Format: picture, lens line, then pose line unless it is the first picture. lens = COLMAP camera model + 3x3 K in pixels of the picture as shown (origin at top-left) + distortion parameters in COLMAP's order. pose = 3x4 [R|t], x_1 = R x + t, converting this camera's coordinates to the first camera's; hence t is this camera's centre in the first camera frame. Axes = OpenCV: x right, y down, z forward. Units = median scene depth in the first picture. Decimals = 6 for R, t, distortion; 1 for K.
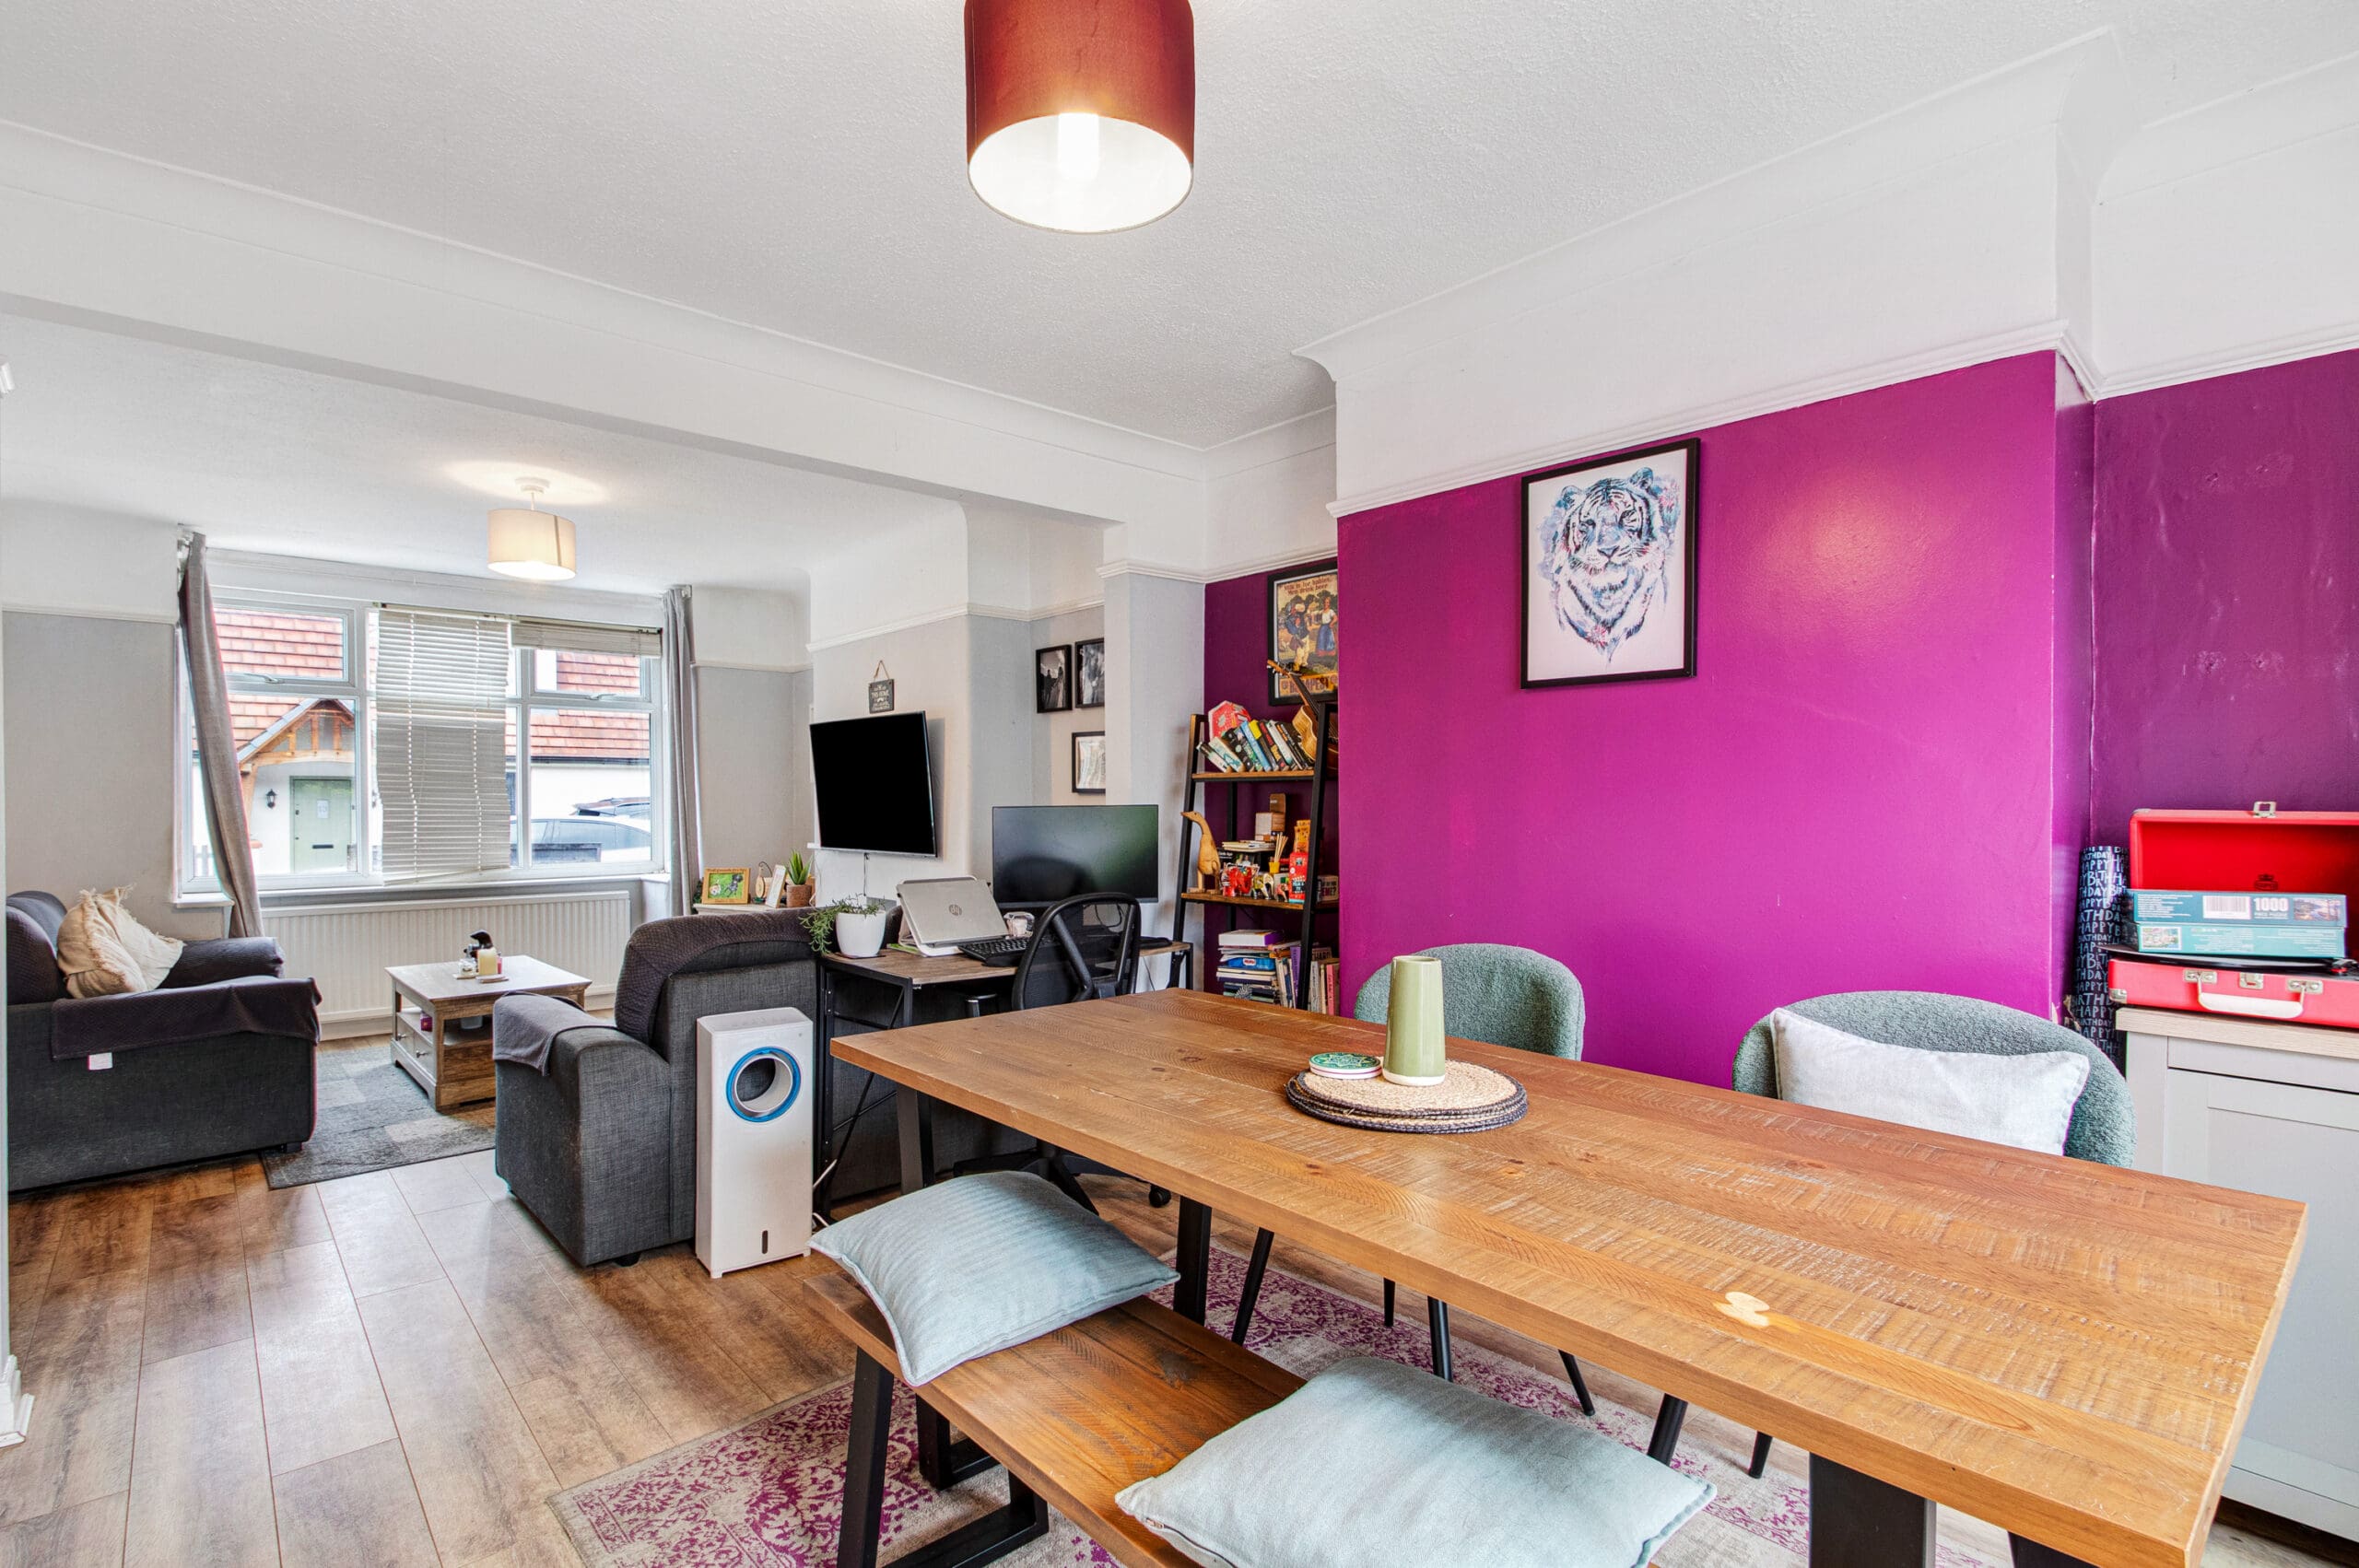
lens RADIAL K [[1107.3, 0, 1186.5], [0, 1107.3, 841.9], [0, 0, 1]] dist [0.003064, 0.000385]
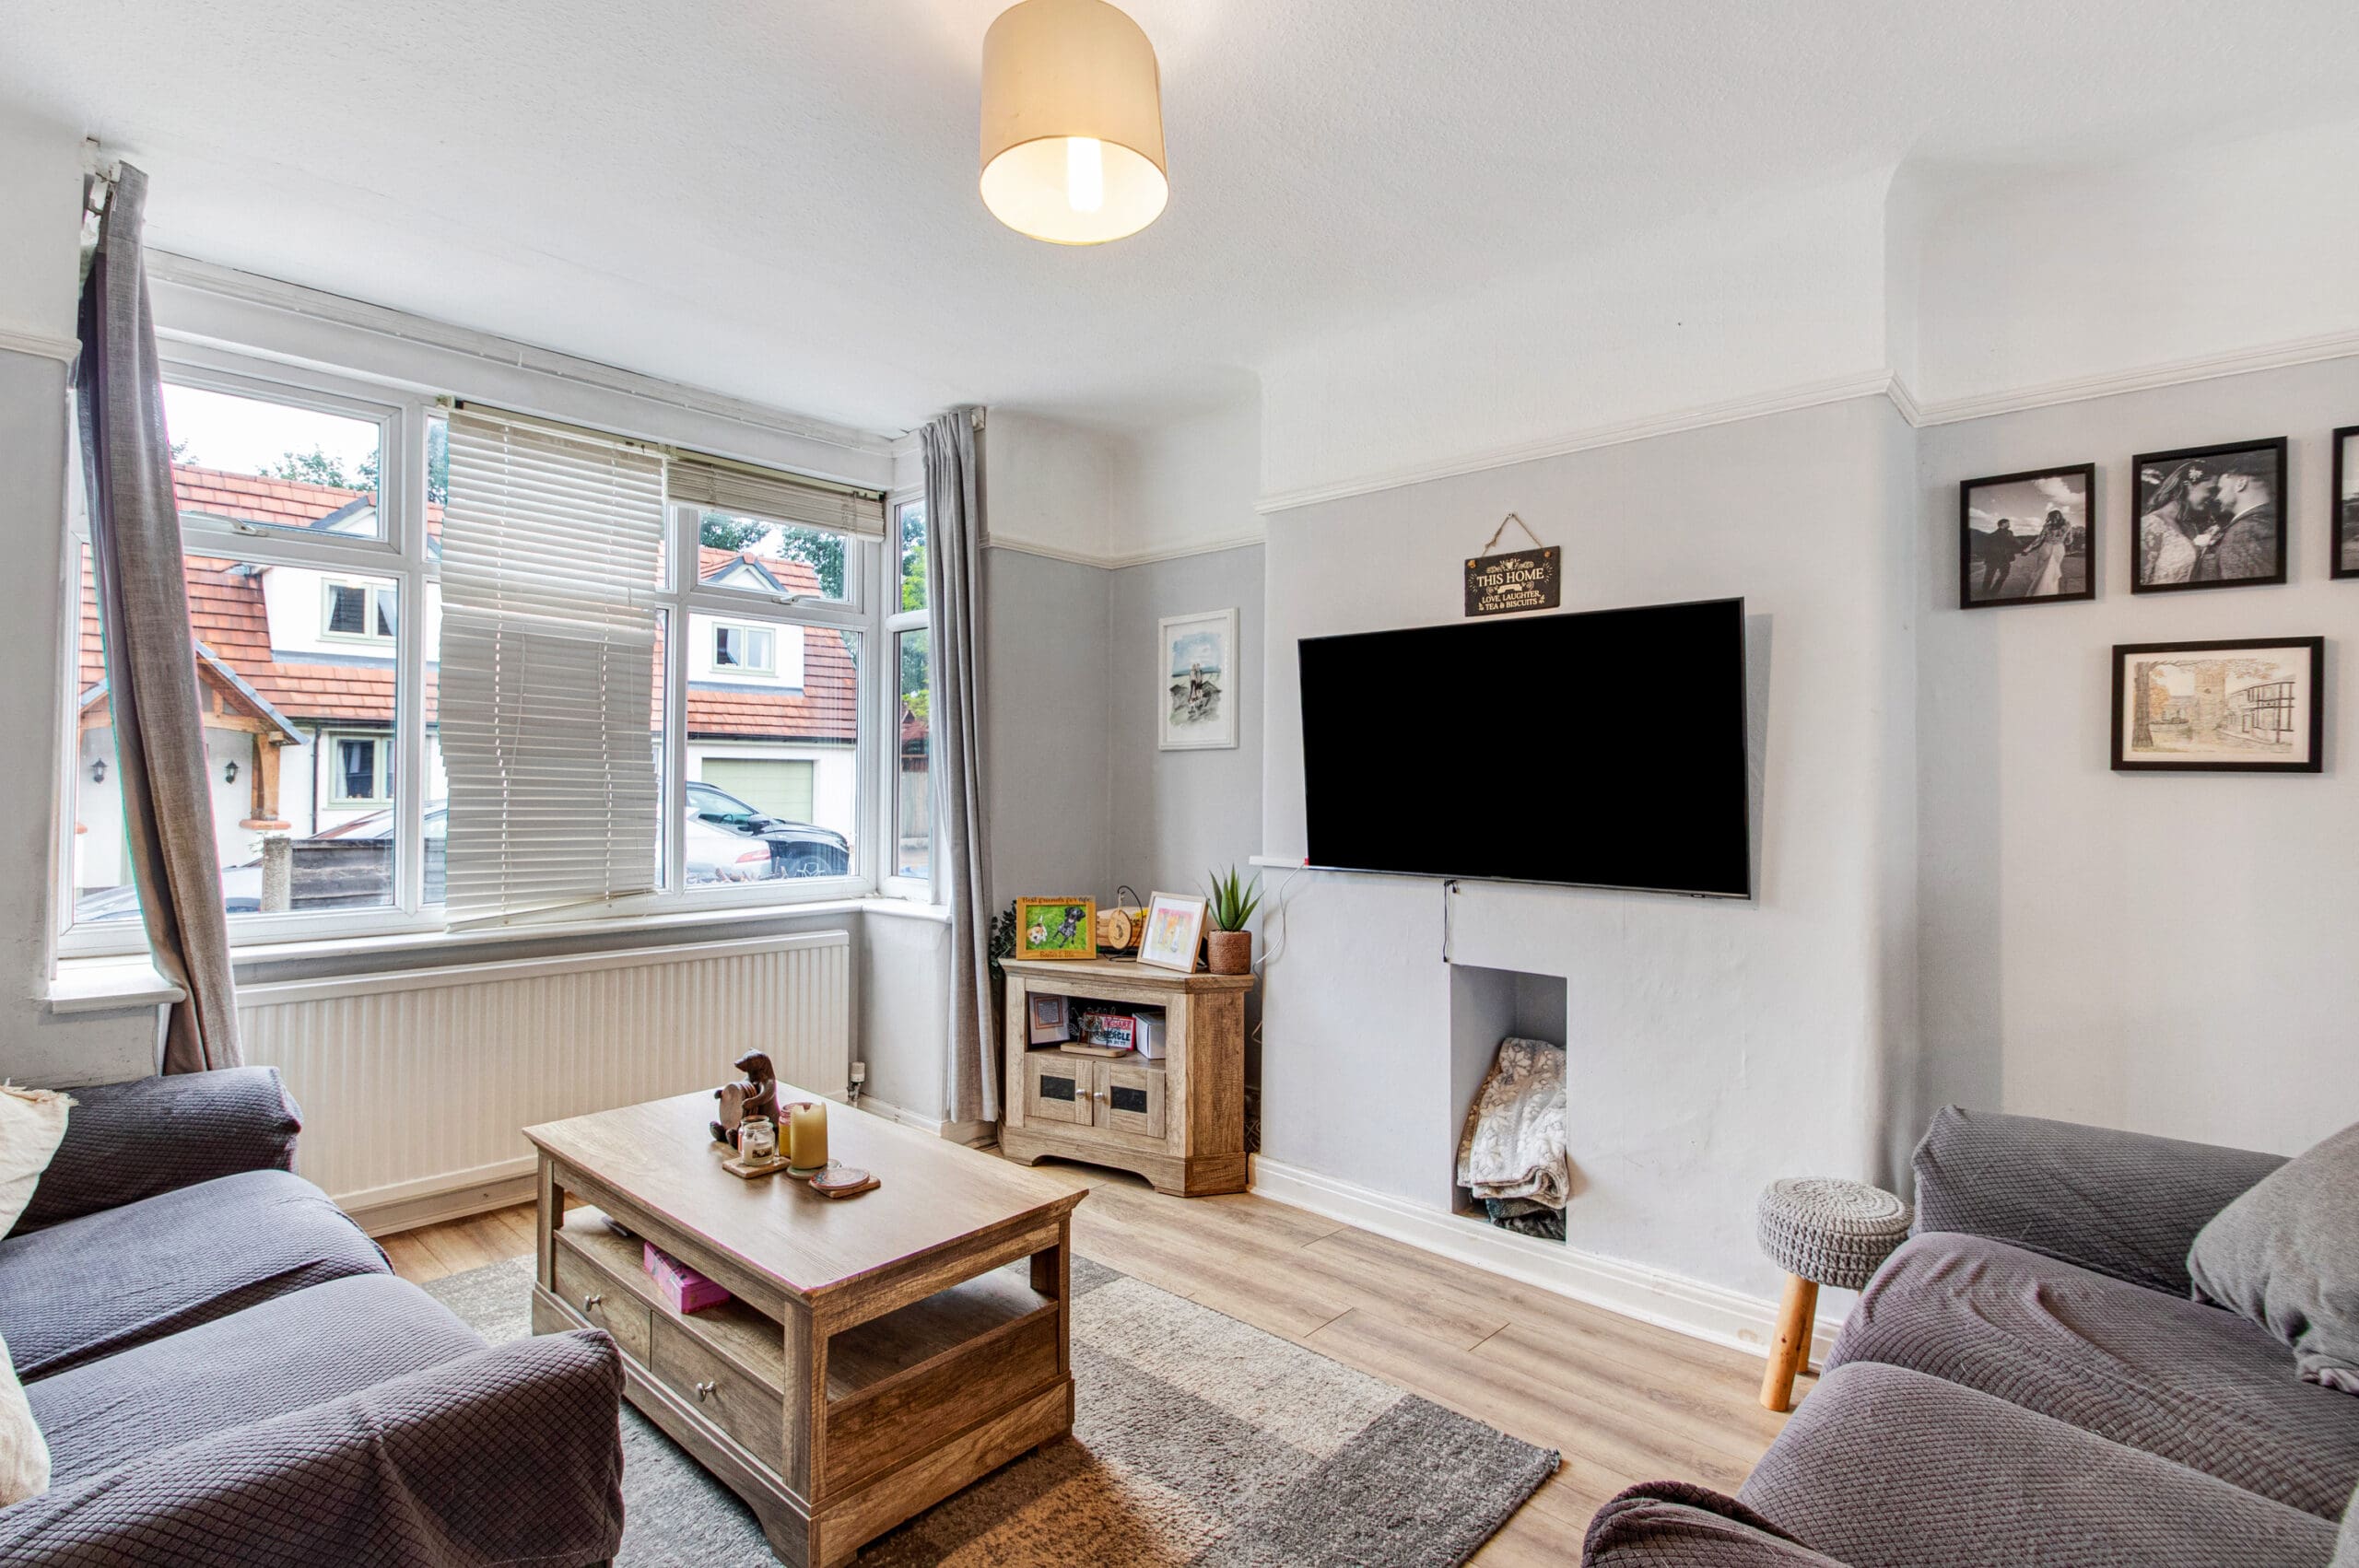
lens RADIAL K [[1102.6, 0, 1162.7], [0, 1102.6, 802.2], [0, 0, 1]] dist [-0.017648, -0.000072]
pose [[0.995078, 0.009420, 0.098646, -0.489641], [-0.007364, 0.999748, -0.021186, -0.015370], [-0.098821, 0.020355, 0.994897, 0.502843]]
